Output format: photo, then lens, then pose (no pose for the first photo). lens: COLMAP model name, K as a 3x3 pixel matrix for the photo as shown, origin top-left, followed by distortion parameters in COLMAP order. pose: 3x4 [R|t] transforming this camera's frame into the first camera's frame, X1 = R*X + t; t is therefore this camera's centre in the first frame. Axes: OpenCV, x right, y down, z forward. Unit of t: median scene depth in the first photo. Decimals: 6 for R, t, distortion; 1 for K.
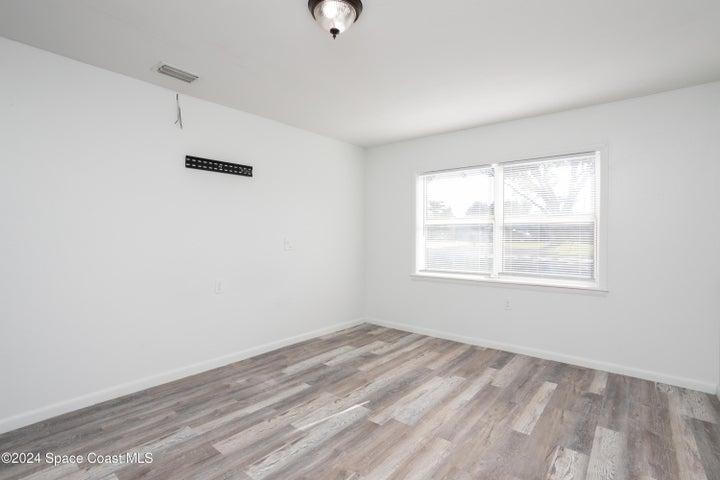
lens RADIAL K [[344.4, 0, 361.4], [0, 344.4, 234.2], [0, 0, 1]] dist [-0.043640, 0.029390]
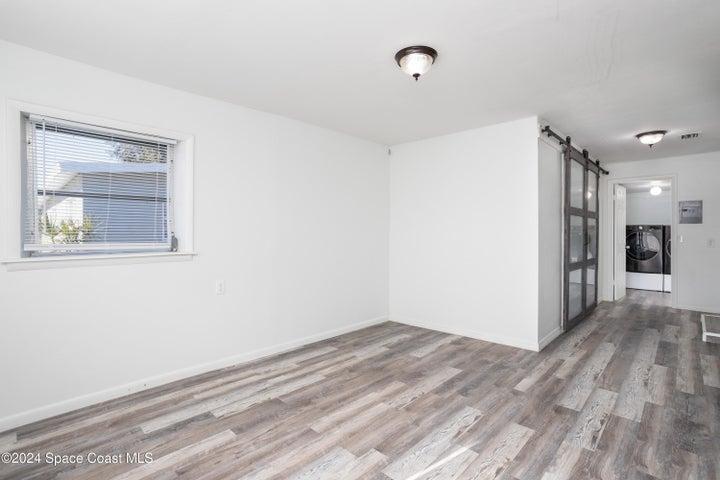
lens RADIAL K [[344.4, 0, 361.4], [0, 344.4, 234.2], [0, 0, 1]] dist [-0.043640, 0.029390]
pose [[-0.996958, -0.002387, 0.077902, 0.020399], [-0.002158, 0.999993, 0.003018, 0.002703], [-0.077909, 0.002841, -0.996956, 1.867423]]
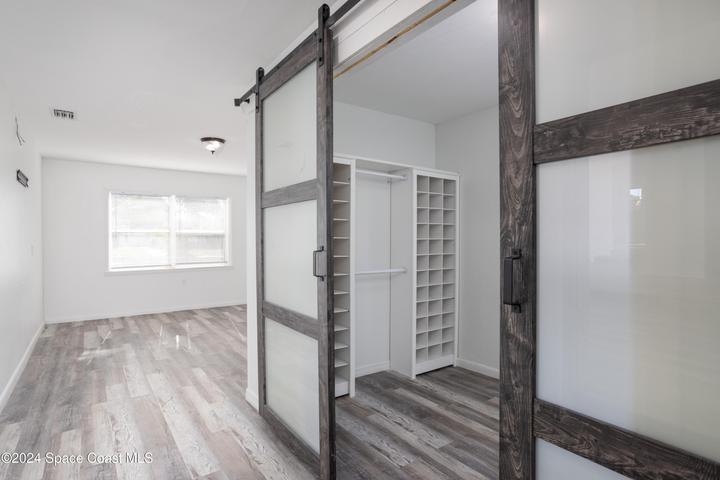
lens RADIAL K [[370.0, 0, 360.0], [0, 370.0, 240.0], [0, 0, 1]] dist [-0.045316, 0.034019]
pose [[0.237179, -0.007925, 0.971434, -1.815521], [-0.002720, 0.999957, 0.008822, -0.026861], [-0.971462, -0.004735, 0.237147, -0.432972]]
